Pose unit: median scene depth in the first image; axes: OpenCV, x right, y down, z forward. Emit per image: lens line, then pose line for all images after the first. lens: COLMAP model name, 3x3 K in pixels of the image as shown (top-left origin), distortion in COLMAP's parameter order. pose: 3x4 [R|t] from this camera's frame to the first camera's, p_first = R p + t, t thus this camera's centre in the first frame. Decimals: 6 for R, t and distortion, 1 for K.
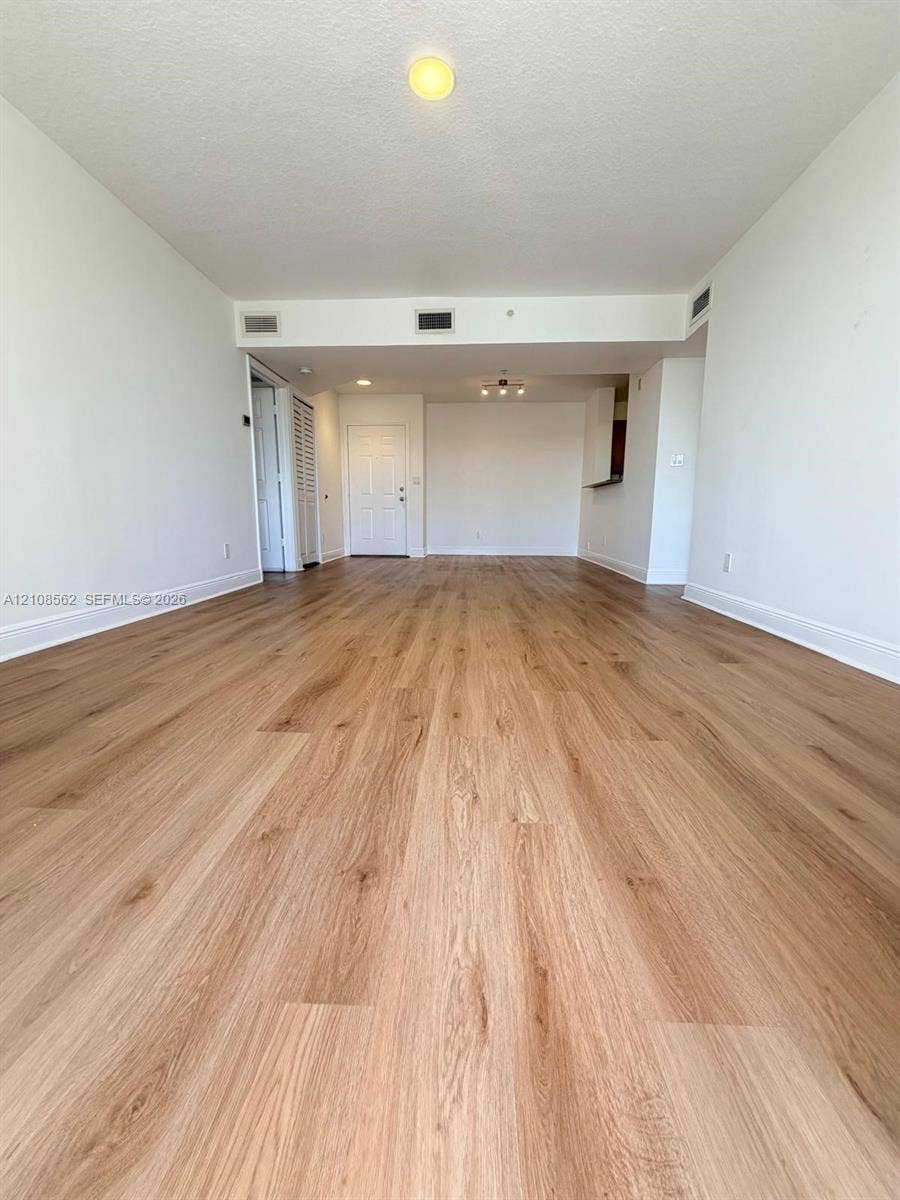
lens RADIAL K [[484.6, 0, 445.5], [0, 484.6, 599.8], [0, 0, 1]] dist [0.000364, 0.000021]
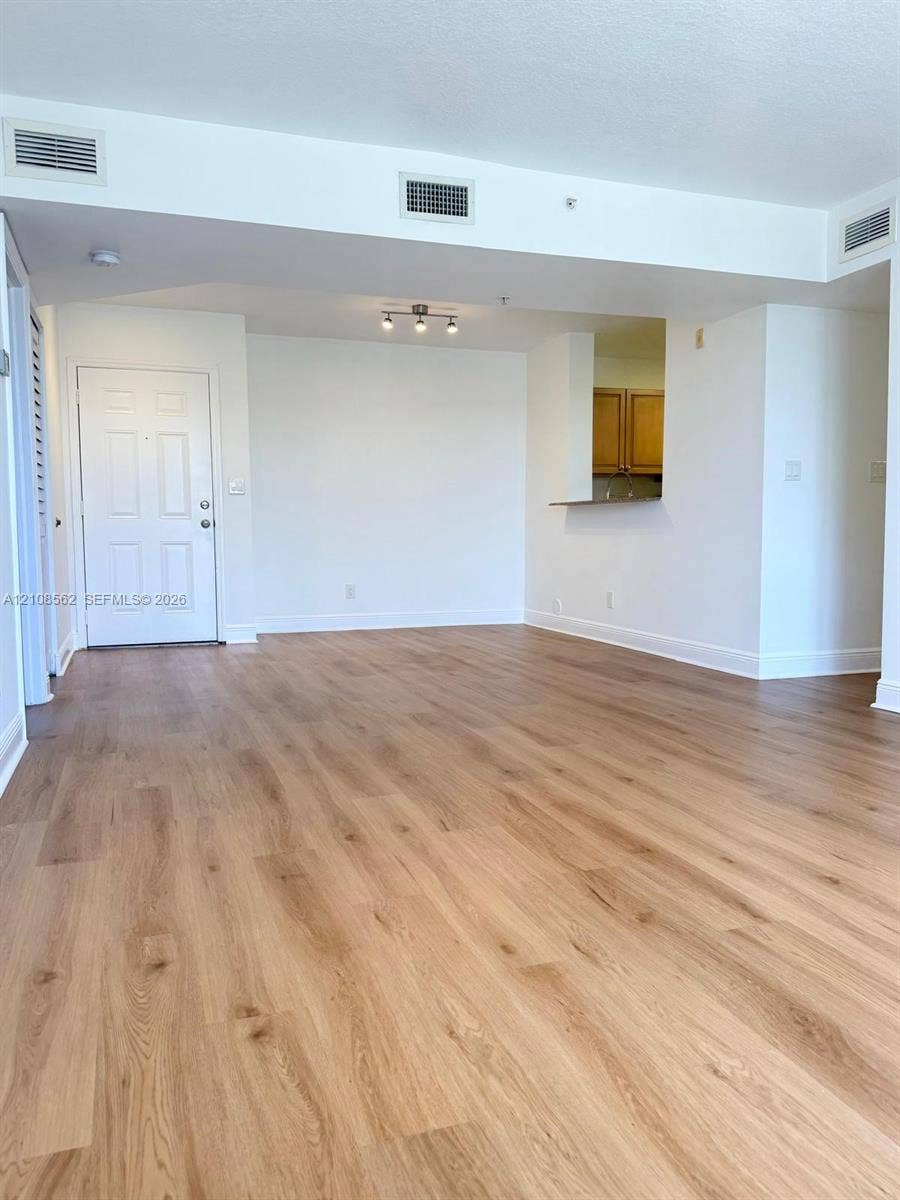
lens RADIAL K [[921.3, 0, 450.0], [0, 921.3, 600.0], [0, 0, 1]] dist [-0.002545, -0.004623]
pose [[0.924345, -0.034268, 0.380016, -0.398240], [0.070987, 0.994015, -0.083033, -0.076918], [-0.374896, 0.103728, 0.921246, 0.152026]]
